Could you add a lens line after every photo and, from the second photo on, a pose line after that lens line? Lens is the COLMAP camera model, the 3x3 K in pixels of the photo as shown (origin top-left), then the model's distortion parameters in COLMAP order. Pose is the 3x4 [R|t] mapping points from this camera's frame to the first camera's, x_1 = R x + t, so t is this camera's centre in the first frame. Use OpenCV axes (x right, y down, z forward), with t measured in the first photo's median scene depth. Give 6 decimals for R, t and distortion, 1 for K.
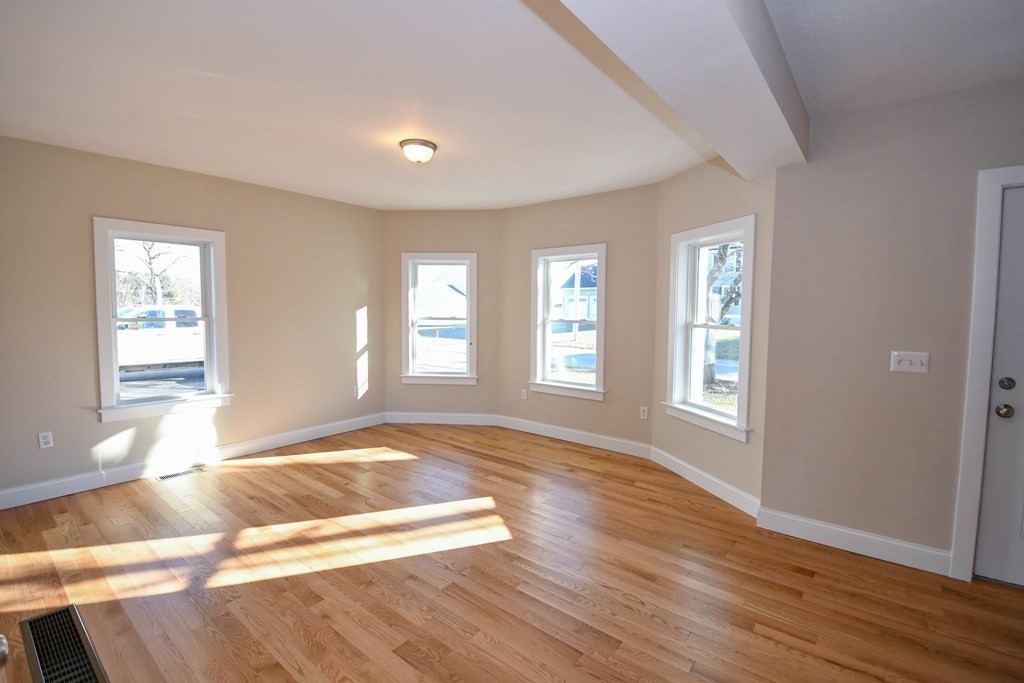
lens RADIAL K [[454.8, 0, 509.2], [0, 454.8, 339.5], [0, 0, 1]] dist [0.013903, -0.021197]
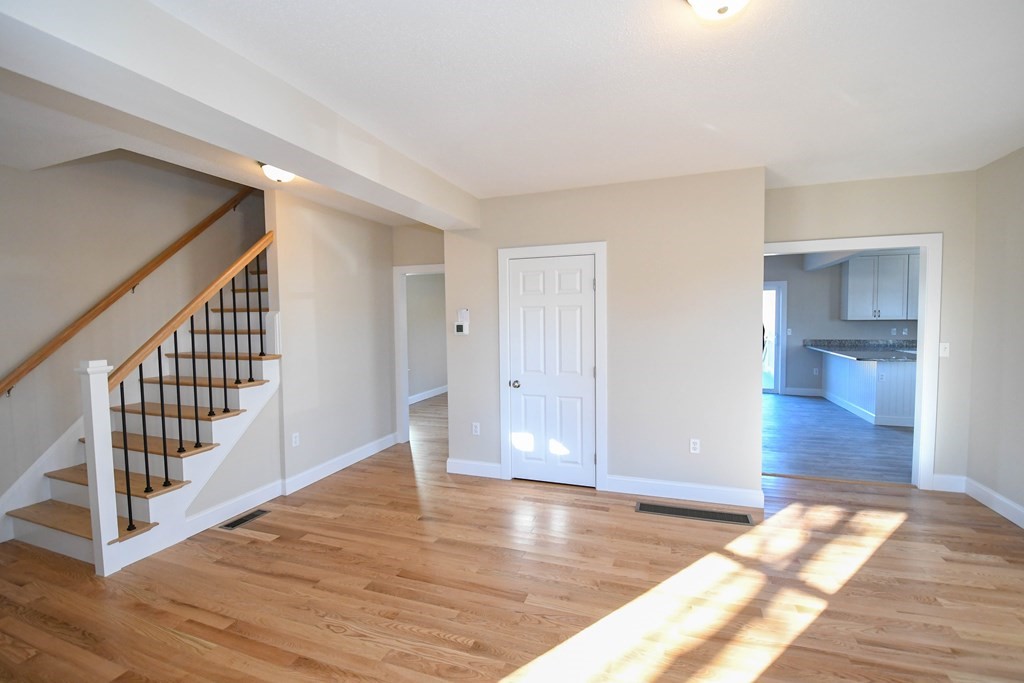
lens RADIAL K [[454.8, 0, 509.2], [0, 454.8, 339.5], [0, 0, 1]] dist [0.013903, -0.021197]
pose [[-0.946084, 0.023948, -0.323036, 0.131060], [-0.014199, 0.993239, 0.115217, -0.089508], [0.323611, 0.113591, -0.939347, 1.150560]]
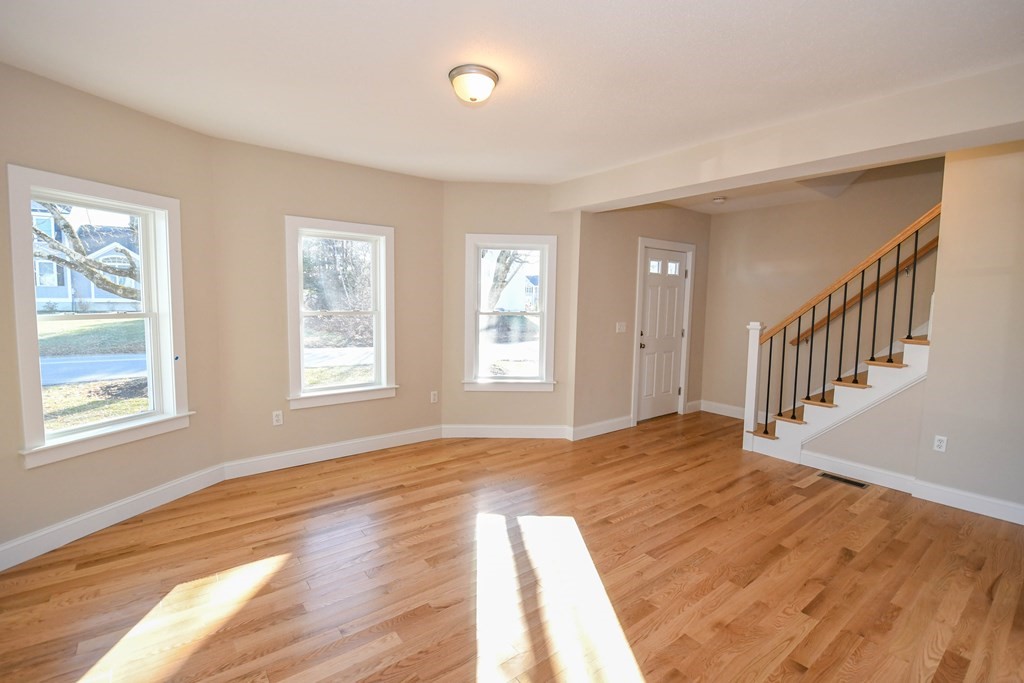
lens RADIAL K [[454.8, 0, 509.2], [0, 454.8, 339.5], [0, 0, 1]] dist [0.013903, -0.021197]
pose [[0.242413, -0.090627, 0.965931, -0.760634], [0.052129, 0.995406, 0.080310, -0.054512], [-0.968772, 0.030885, 0.246023, 0.641757]]
